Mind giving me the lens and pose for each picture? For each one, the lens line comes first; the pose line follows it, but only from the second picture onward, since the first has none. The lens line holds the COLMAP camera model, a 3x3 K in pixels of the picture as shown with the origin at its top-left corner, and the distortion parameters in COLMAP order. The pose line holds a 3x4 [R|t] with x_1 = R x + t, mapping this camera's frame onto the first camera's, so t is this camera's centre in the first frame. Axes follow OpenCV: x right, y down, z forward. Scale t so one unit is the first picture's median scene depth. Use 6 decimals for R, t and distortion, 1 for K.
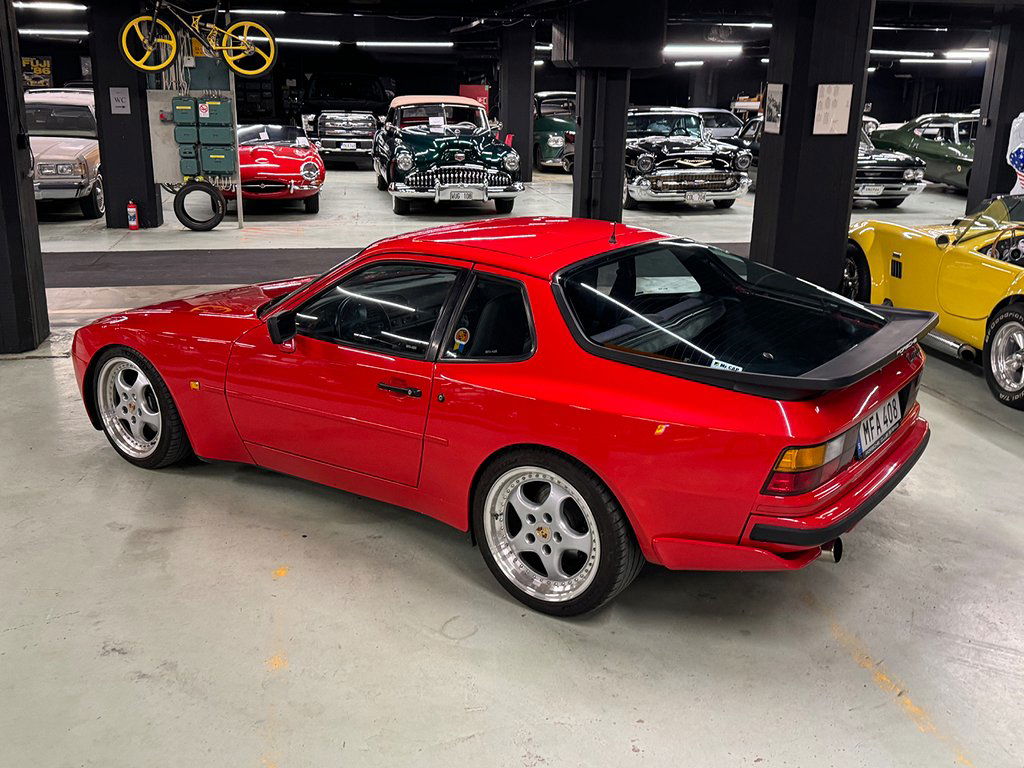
lens RADIAL K [[1020.5, 0, 520.2], [0, 1020.5, 376.2], [0, 0, 1]] dist [0.172887, -0.394348]
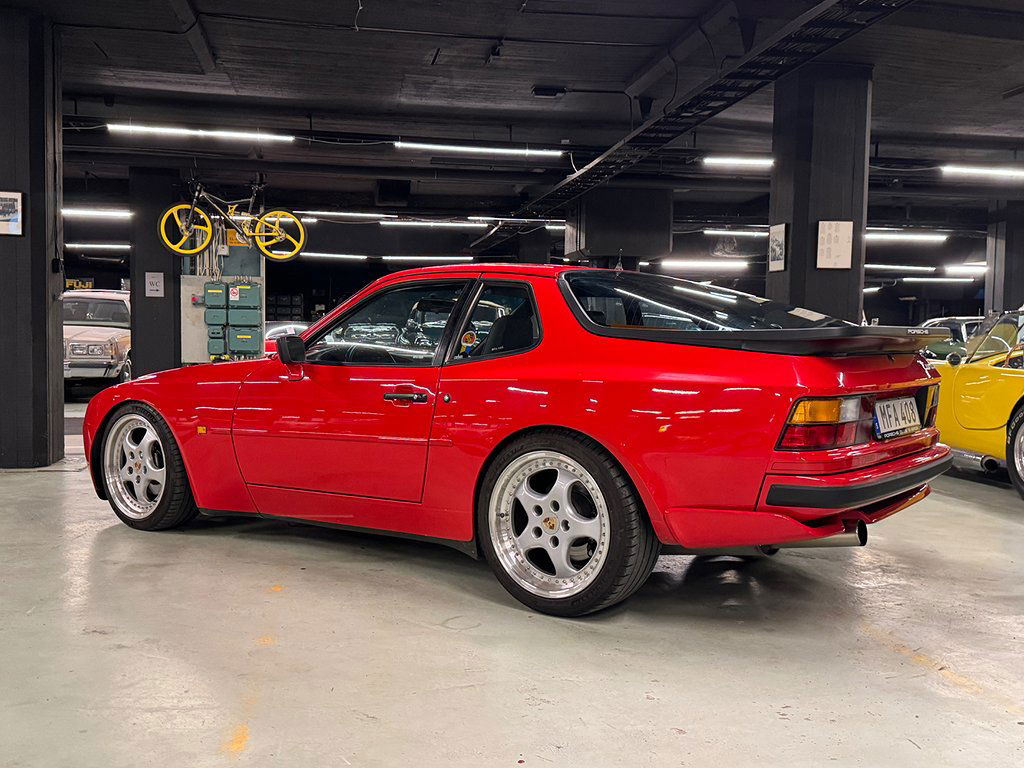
lens RADIAL K [[1019.0, 0, 512.6], [0, 1019.0, 387.7], [0, 0, 1]] dist [0.199492, -0.480026]
pose [[0.999668, -0.002994, -0.025604, 0.005737], [-0.002974, 0.973203, -0.229930, 0.120378], [0.025606, 0.229930, 0.972870, 0.019294]]
